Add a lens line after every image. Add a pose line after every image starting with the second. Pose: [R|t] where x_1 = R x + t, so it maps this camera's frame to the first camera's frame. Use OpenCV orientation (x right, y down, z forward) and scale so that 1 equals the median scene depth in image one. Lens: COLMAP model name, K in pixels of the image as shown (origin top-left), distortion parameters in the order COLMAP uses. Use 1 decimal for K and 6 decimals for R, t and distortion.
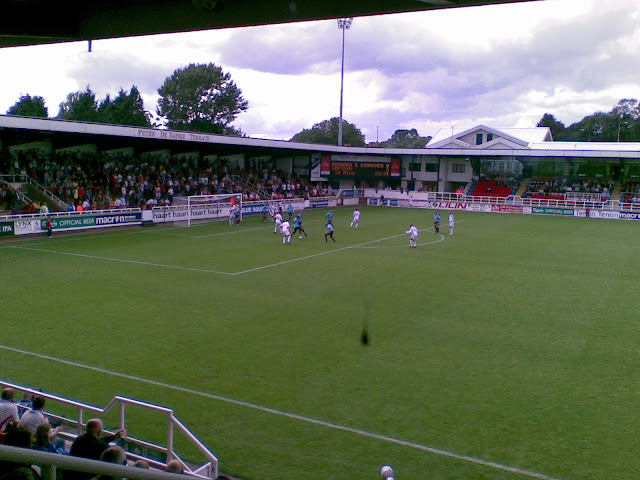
lens RADIAL K [[641.5, 0, 319.5], [0, 641.5, 248.1], [0, 0, 1]] dist [0.059068, -0.179833]
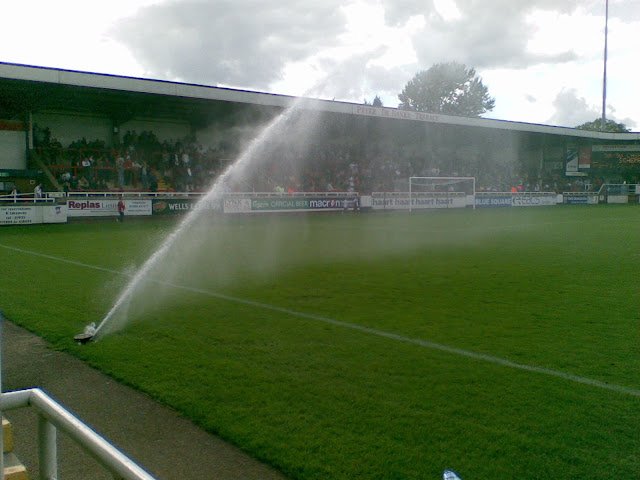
lens RADIAL K [[641.5, 0, 319.5], [0, 641.5, 248.1], [0, 0, 1]] dist [0.059068, -0.179833]
pose [[0.924777, 0.003018, -0.380496, 0.010264], [-0.021281, 0.998814, -0.043801, 0.036397], [0.379913, 0.048603, 0.923745, 0.092912]]
